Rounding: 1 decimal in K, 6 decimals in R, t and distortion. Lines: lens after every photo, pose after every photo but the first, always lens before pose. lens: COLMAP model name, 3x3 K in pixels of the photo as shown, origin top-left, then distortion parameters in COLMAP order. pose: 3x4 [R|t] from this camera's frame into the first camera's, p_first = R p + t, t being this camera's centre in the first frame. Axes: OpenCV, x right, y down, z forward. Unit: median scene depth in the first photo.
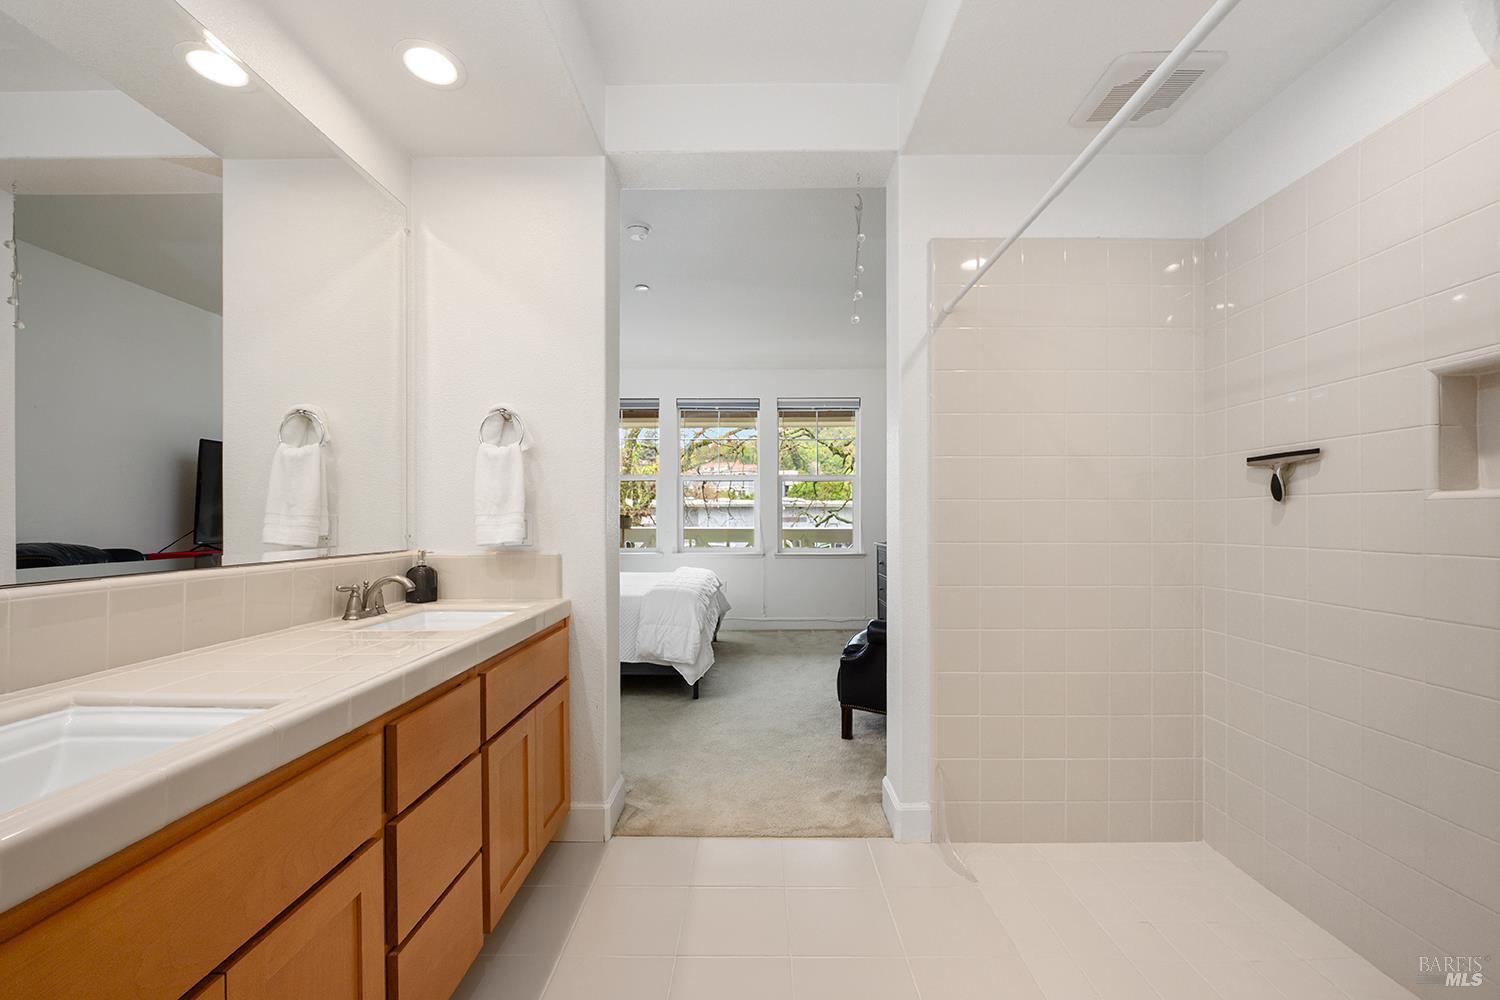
lens RADIAL K [[602.8, 0, 751.1], [0, 602.8, 510.5], [0, 0, 1]] dist [-0.013587, 0.000130]
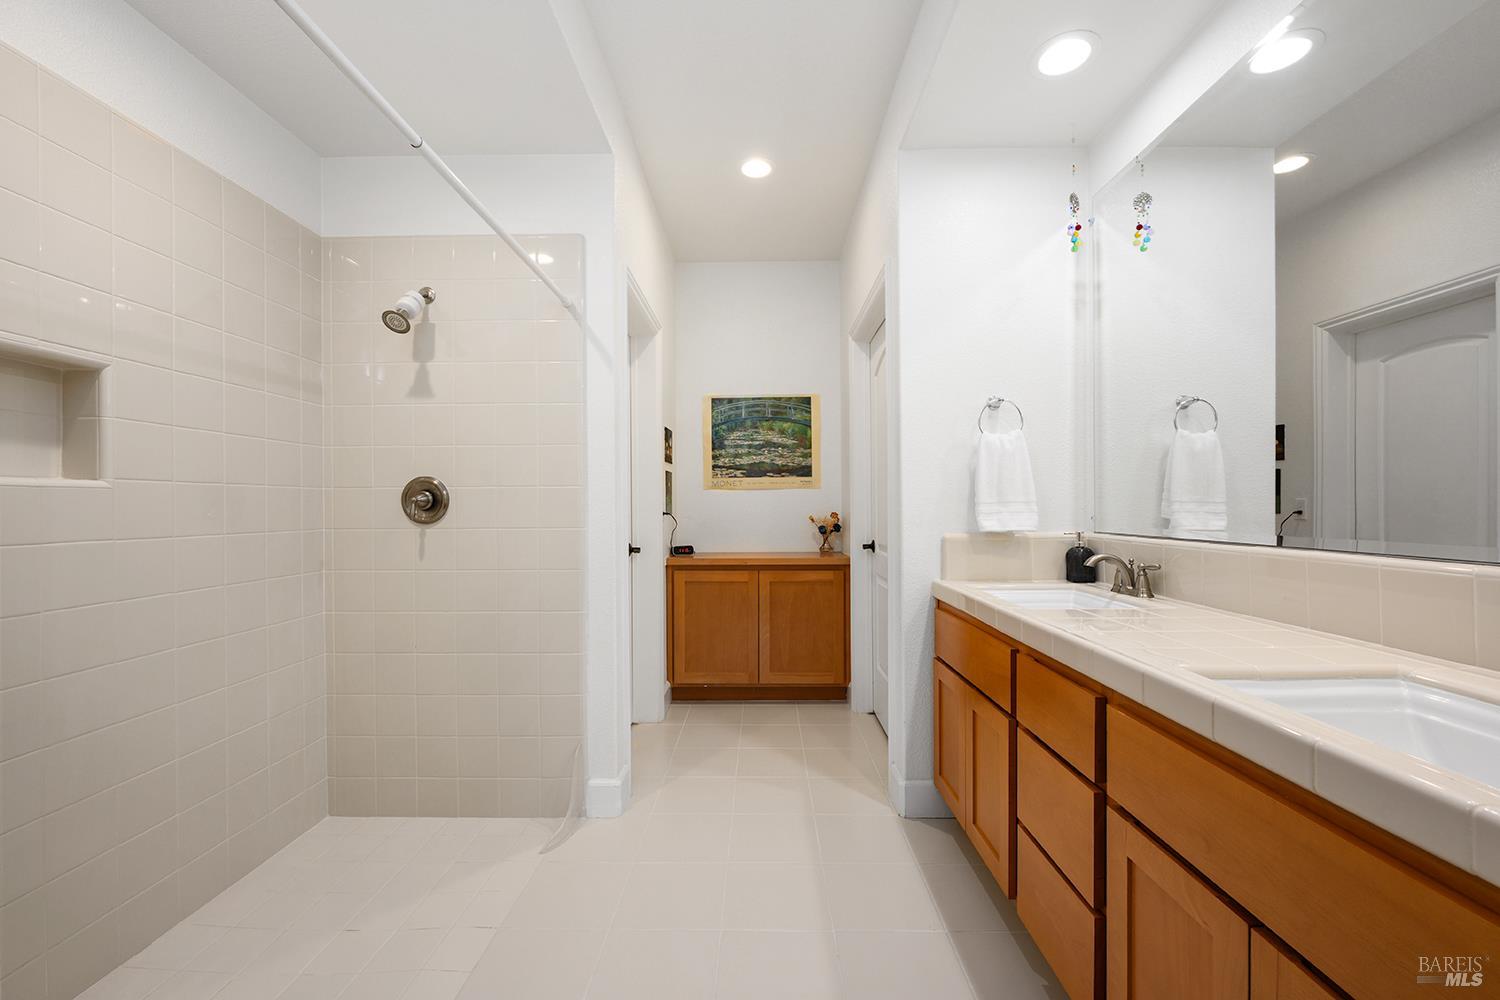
lens RADIAL K [[602.8, 0, 749.5], [0, 602.8, 503.7], [0, 0, 1]] dist [-0.013587, 0.000130]
pose [[-0.999986, 0.004640, 0.002442, 0.011685], [0.004598, 0.999850, -0.016713, 0.033645], [-0.002519, -0.016702, -0.999857, 2.053043]]
